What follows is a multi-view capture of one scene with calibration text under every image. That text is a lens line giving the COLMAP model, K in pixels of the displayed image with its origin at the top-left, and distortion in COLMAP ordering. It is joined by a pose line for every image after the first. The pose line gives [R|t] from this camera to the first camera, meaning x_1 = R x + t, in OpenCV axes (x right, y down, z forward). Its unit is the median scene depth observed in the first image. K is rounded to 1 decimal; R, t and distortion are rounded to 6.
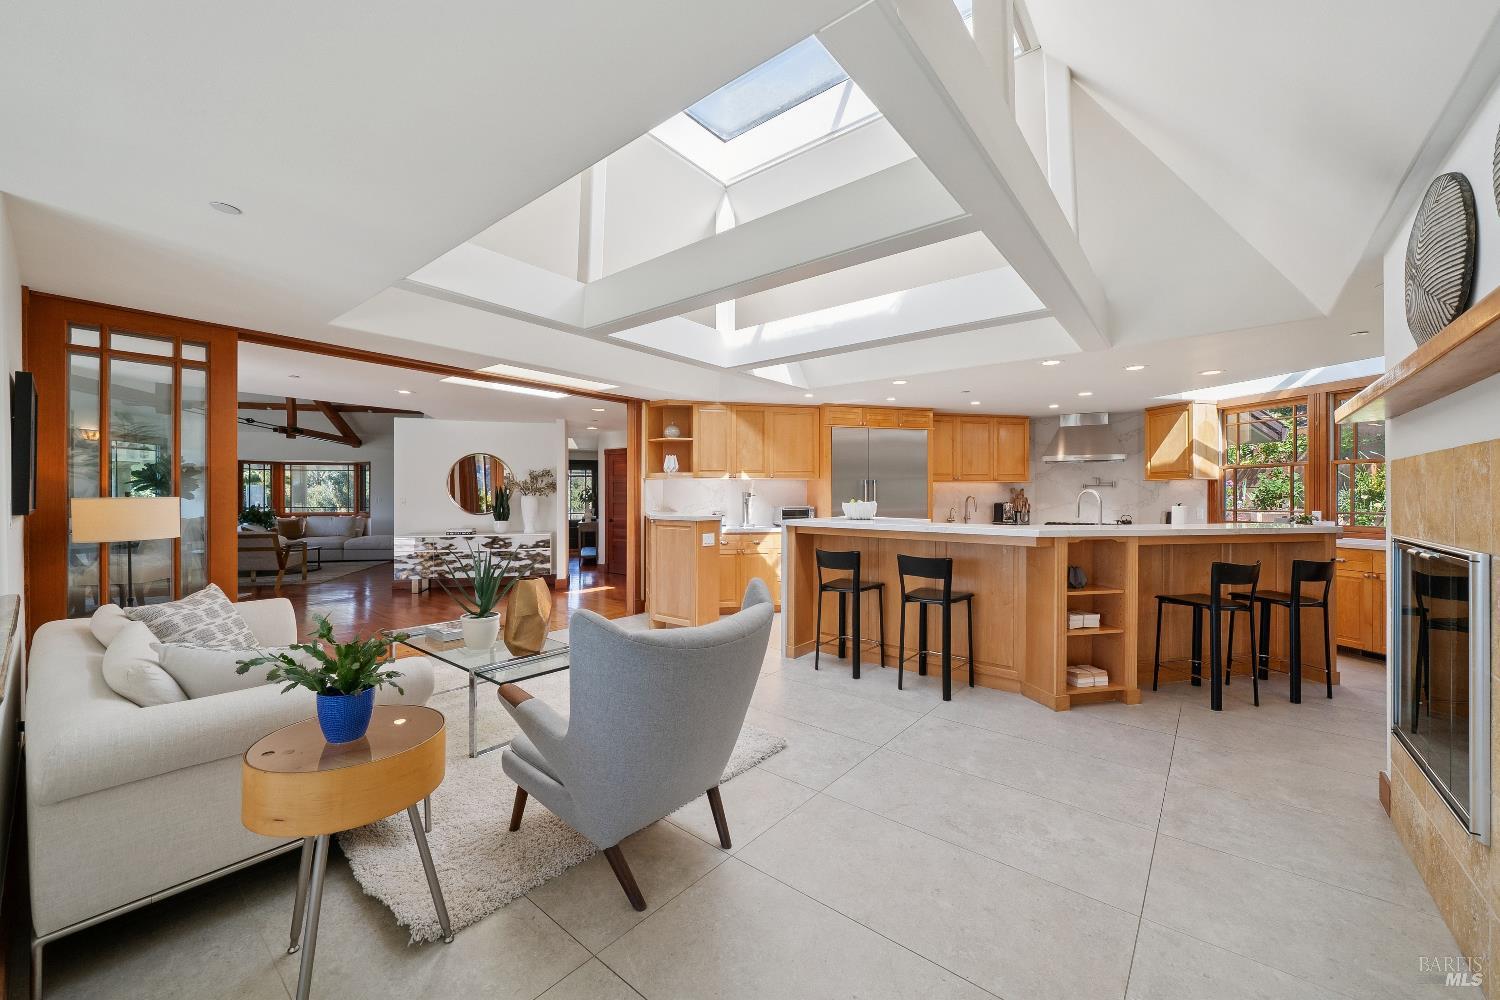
lens RADIAL K [[569.6, 0, 752.4], [0, 569.6, 494.1], [0, 0, 1]] dist [-0.001127, -0.000108]
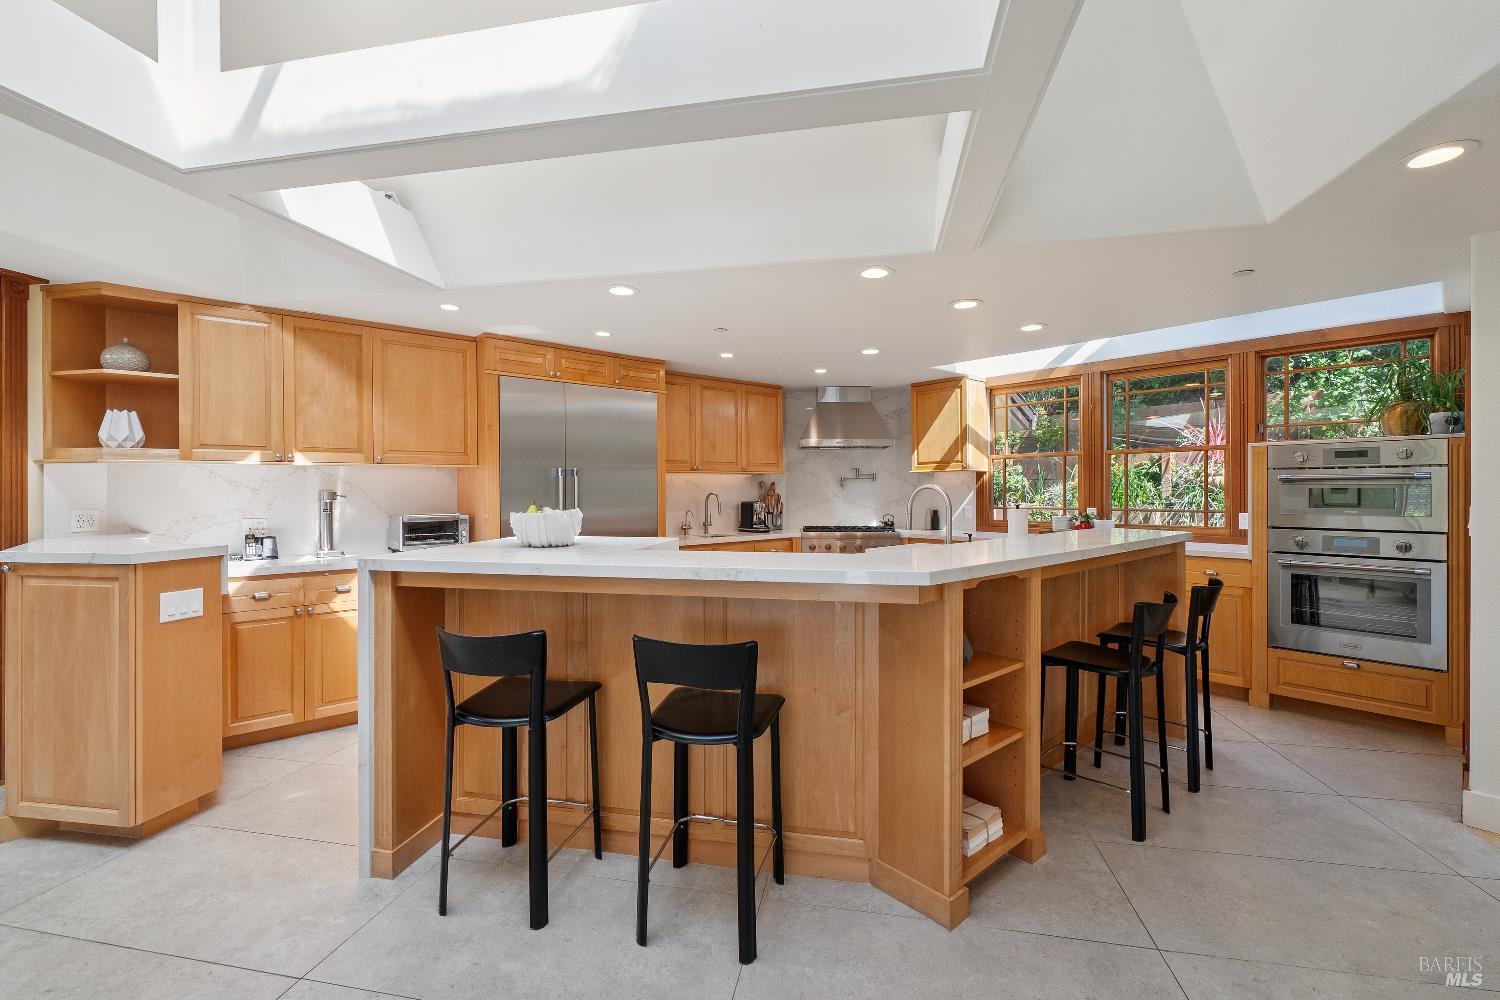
lens RADIAL K [[640.4, 0, 749.9], [0, 640.4, 486.4], [0, 0, 1]] dist [0.002602, 0.000126]
pose [[0.886039, -0.004631, 0.463588, 0.065870], [0.005752, 0.999983, -0.001003, -0.004185], [-0.463576, 0.003555, 0.886050, 0.323480]]
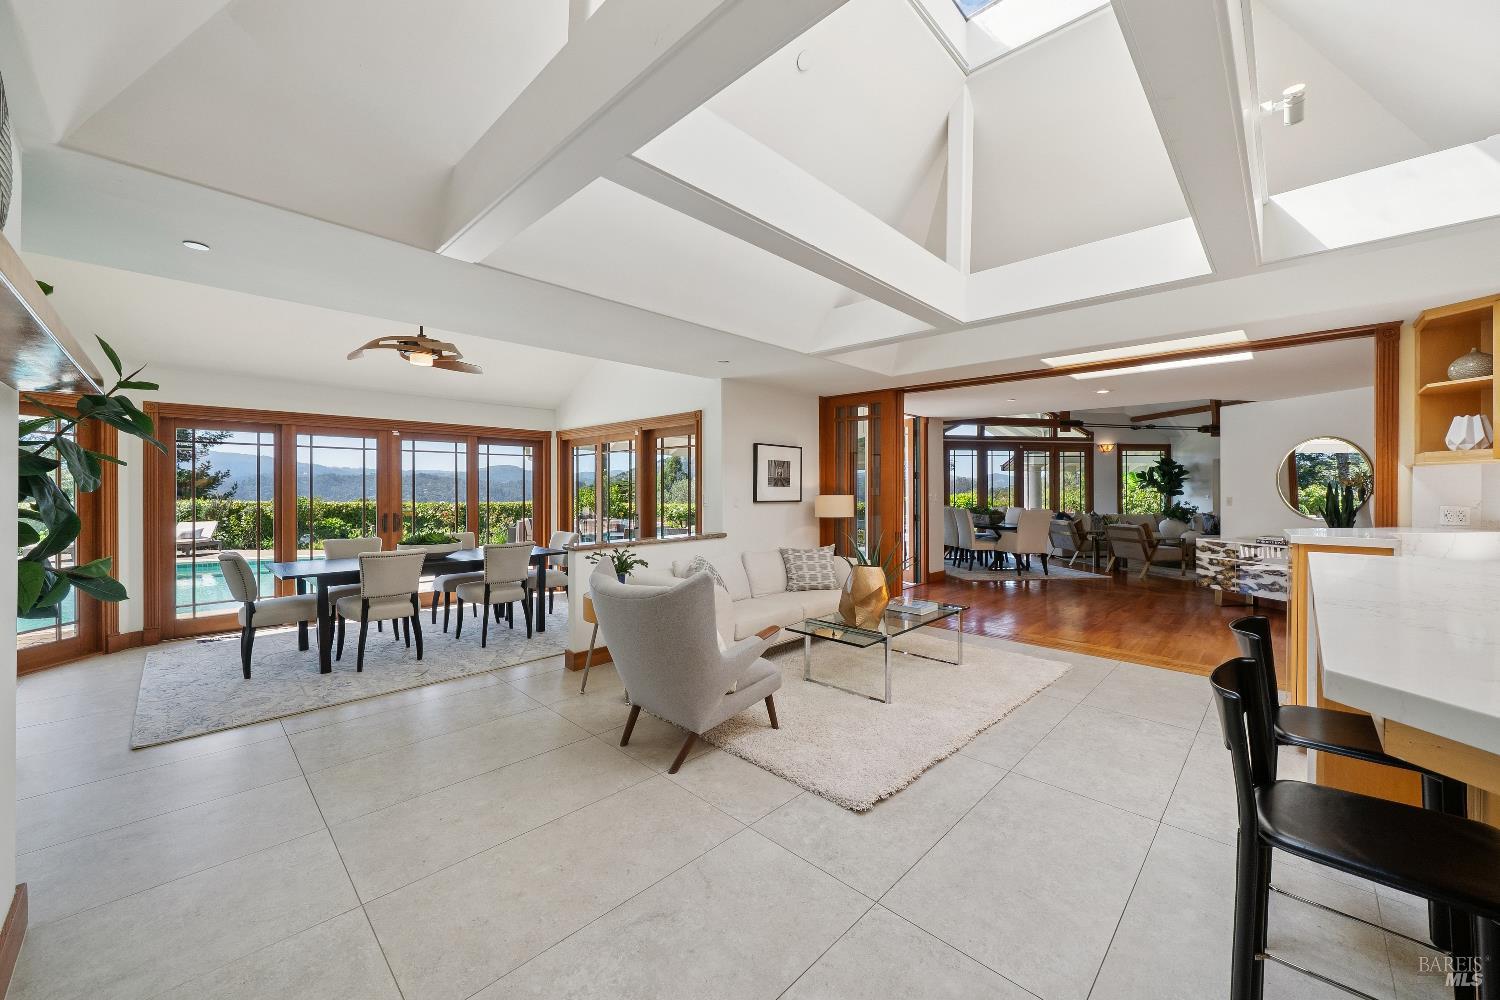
lens RADIAL K [[569.6, 0, 756.8], [0, 569.6, 490.1], [0, 0, 1]] dist [-0.001127, -0.000108]
pose [[-0.078219, -0.002176, -0.996934, 0.410787], [0.001944, 0.999995, -0.002335, -0.003467], [0.996934, -0.002120, -0.078215, 0.438075]]
